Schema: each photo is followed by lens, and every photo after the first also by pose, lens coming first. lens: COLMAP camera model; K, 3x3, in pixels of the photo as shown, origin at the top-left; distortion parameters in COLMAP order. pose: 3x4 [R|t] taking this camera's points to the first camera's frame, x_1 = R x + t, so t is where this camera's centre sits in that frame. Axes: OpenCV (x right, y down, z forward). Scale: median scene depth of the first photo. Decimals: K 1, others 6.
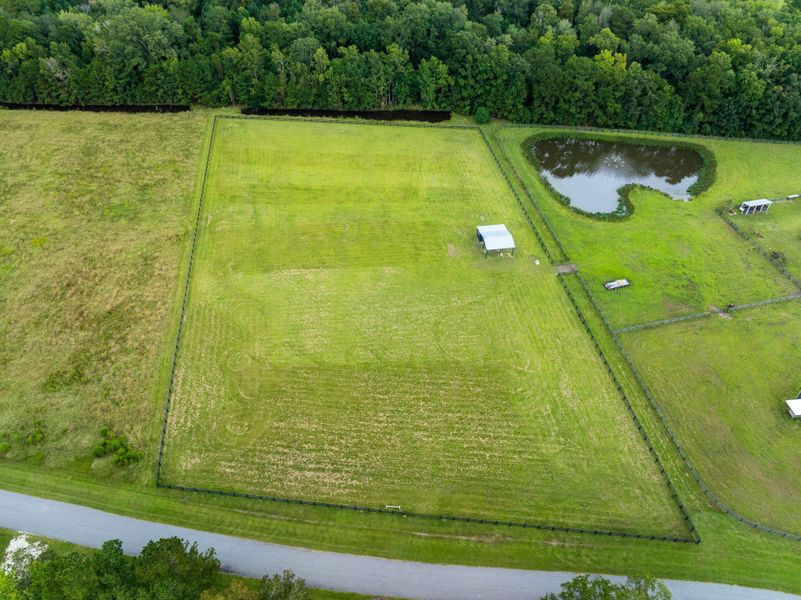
lens RADIAL K [[564.8, 0, 402.7], [0, 564.8, 300.6], [0, 0, 1]] dist [-0.050109, 0.019082]
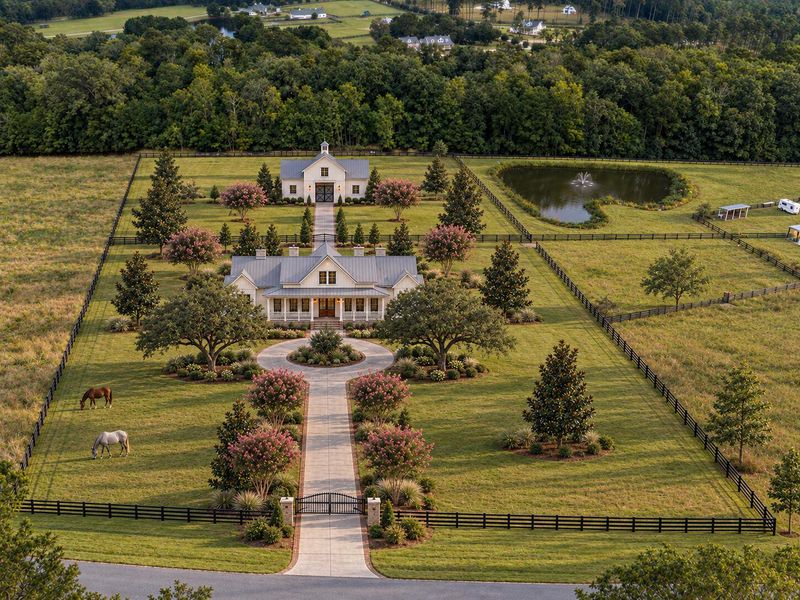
lens RADIAL K [[564.1, 0, 402.2], [0, 564.1, 300.6], [0, 0, 1]] dist [-0.050109, 0.019082]
pose [[0.997826, -0.035809, 0.055330, 0.011426], [0.045880, 0.980106, -0.193099, 0.122730], [-0.047314, 0.195218, 0.979618, 0.114251]]
